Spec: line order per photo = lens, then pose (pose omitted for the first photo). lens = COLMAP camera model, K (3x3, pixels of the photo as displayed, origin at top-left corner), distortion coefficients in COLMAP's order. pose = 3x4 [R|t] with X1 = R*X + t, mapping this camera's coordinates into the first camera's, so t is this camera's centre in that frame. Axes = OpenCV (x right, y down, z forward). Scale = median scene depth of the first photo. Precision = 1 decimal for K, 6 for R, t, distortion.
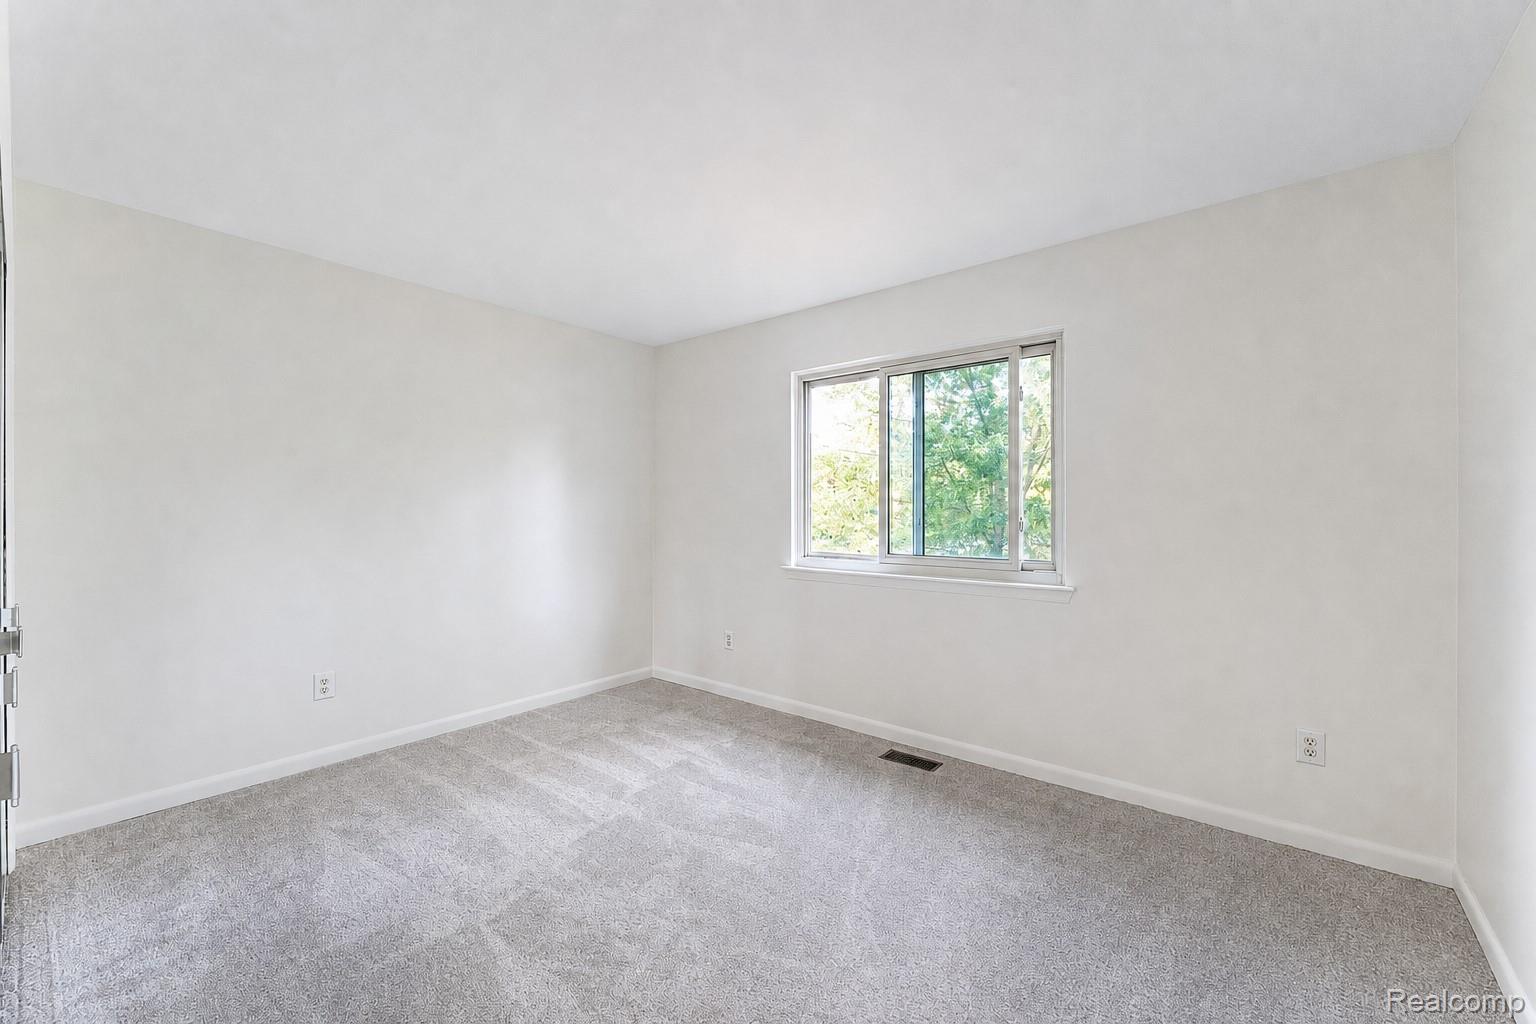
lens RADIAL K [[616.0, 0, 754.9], [0, 616.0, 506.6], [0, 0, 1]] dist [-0.000792, -0.000204]
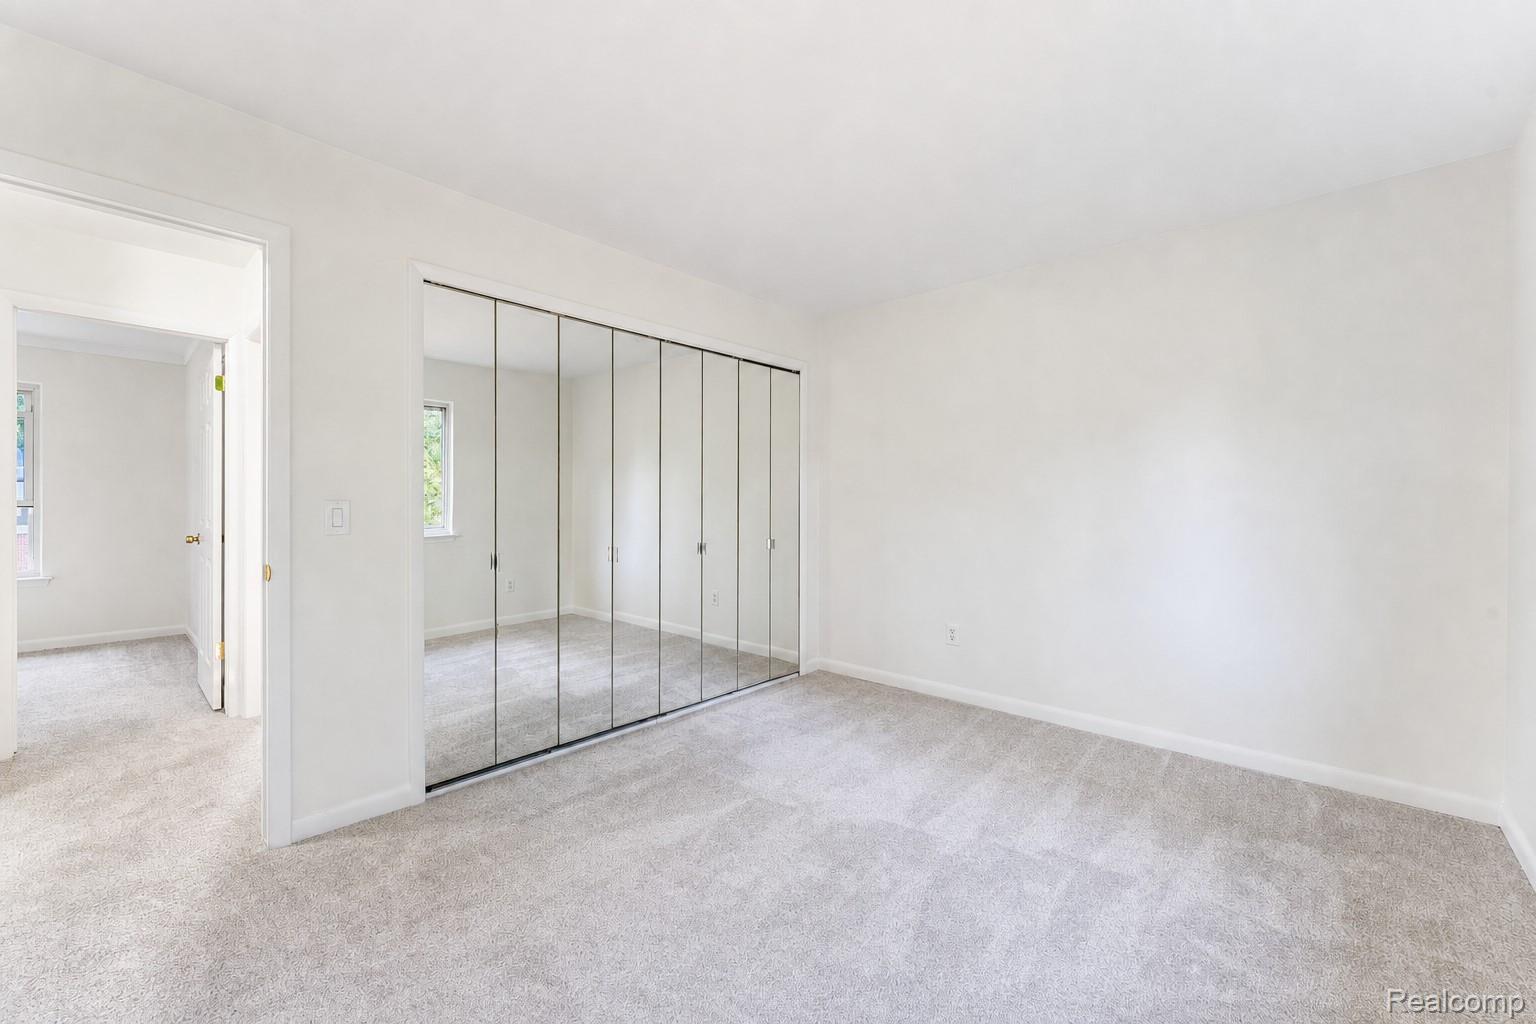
lens RADIAL K [[616.0, 0, 754.9], [0, 616.0, 506.6], [0, 0, 1]] dist [-0.000792, -0.000204]
pose [[-0.054546, 0.010659, -0.998454, 0.608794], [0.013536, 0.999859, 0.009935, 0.006758], [0.998419, -0.012973, -0.054683, 0.707387]]
